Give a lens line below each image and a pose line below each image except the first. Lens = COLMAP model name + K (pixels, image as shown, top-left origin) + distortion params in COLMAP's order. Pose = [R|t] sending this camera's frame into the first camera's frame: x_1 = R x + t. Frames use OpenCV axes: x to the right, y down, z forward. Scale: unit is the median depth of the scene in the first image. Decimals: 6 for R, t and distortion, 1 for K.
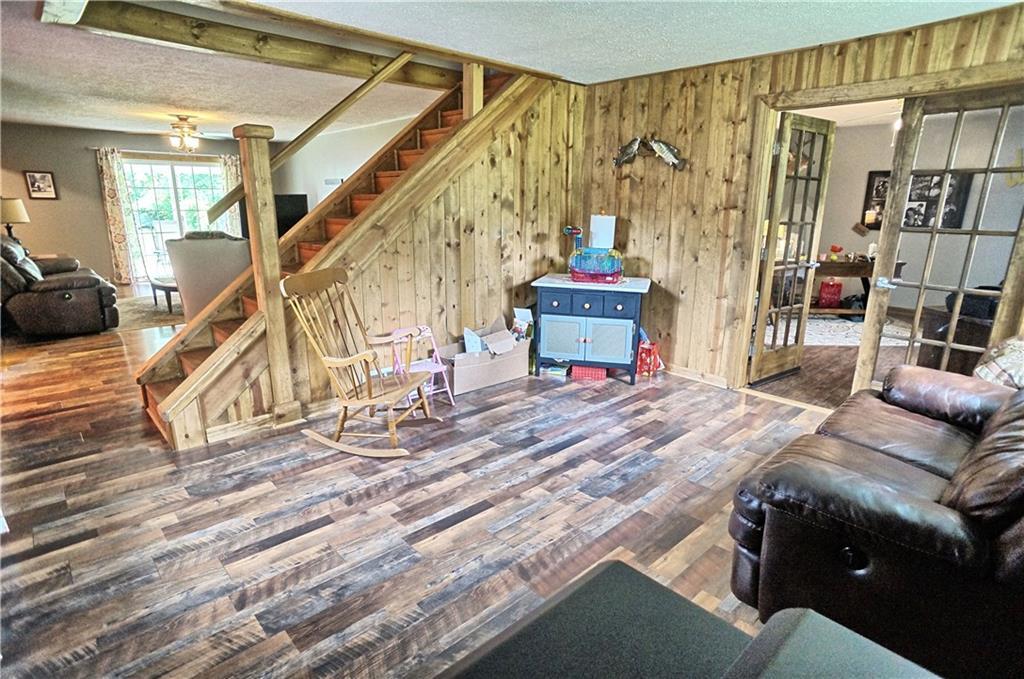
lens RADIAL K [[536.5, 0, 515.2], [0, 536.5, 341.0], [0, 0, 1]] dist [-0.062549, 0.042350]
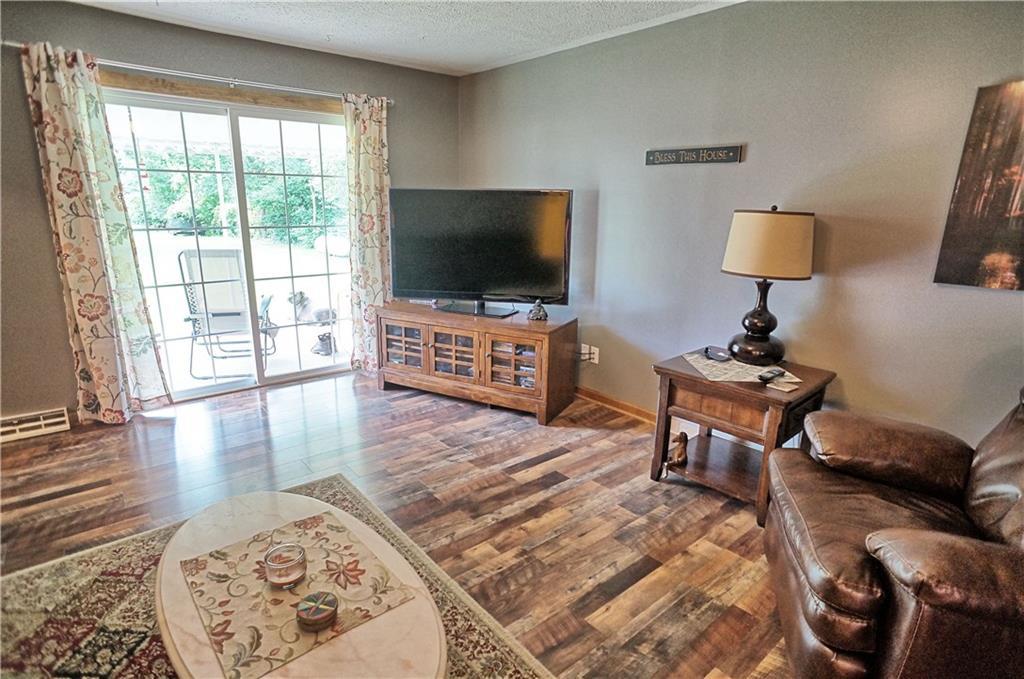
lens RADIAL K [[536.5, 0, 515.2], [0, 536.5, 341.0], [0, 0, 1]] dist [-0.062549, 0.042350]
pose [[0.998433, 0.019867, -0.052316, -0.017783], [-0.020053, 0.999794, -0.003037, -0.007104], [0.052245, 0.004082, 0.998626, 0.026227]]
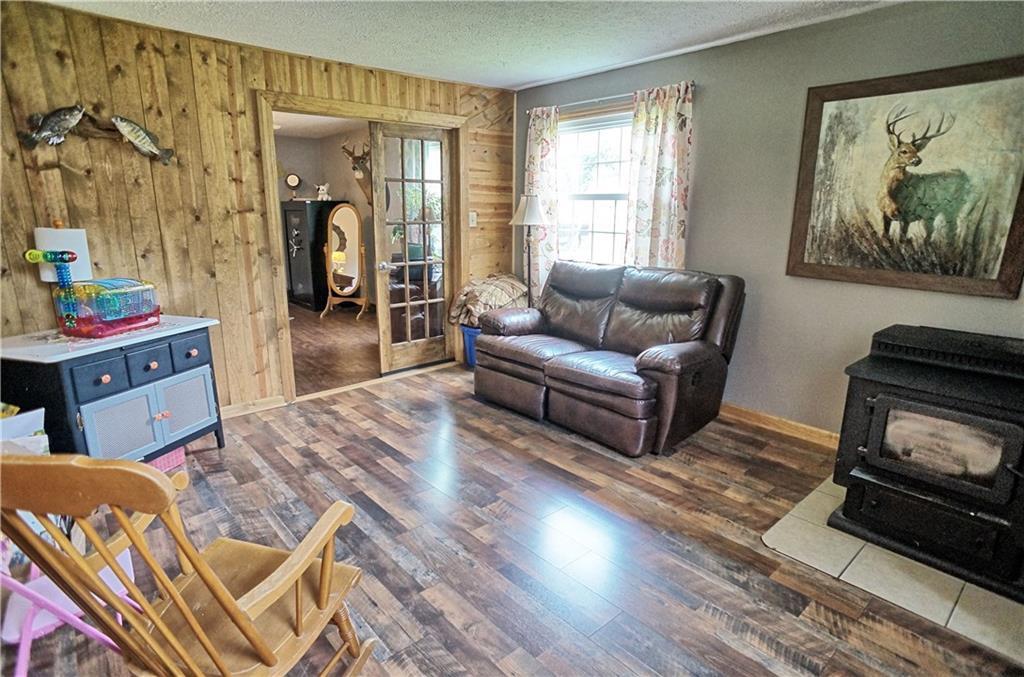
lens RADIAL K [[536.5, 0, 515.2], [0, 536.5, 340.0], [0, 0, 1]] dist [-0.062549, 0.042350]
pose [[0.034317, -0.245625, 0.968757, -0.513028], [0.253773, 0.939700, 0.229268, -0.142926], [-0.966655, 0.237977, 0.094581, 0.557116]]
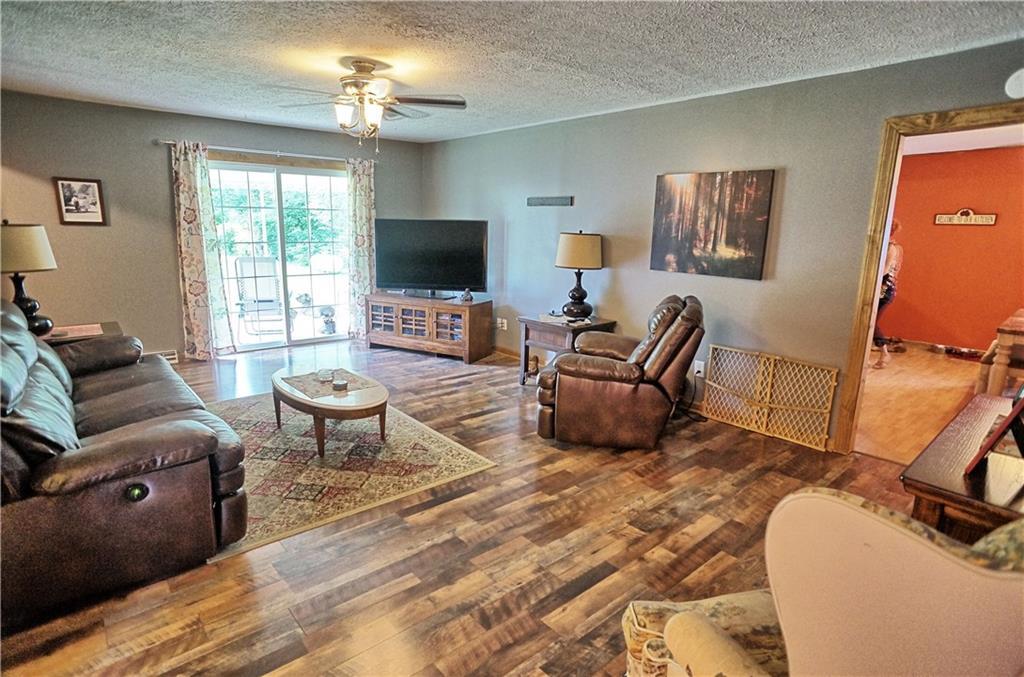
lens RADIAL K [[536.5, 0, 515.2], [0, 536.5, 340.0], [0, 0, 1]] dist [-0.062549, 0.042350]
pose [[0.999137, 0.020492, -0.036118, -0.014417], [-0.022075, 0.998787, -0.044005, -0.004660], [0.035173, 0.044765, 0.998378, 0.016074]]
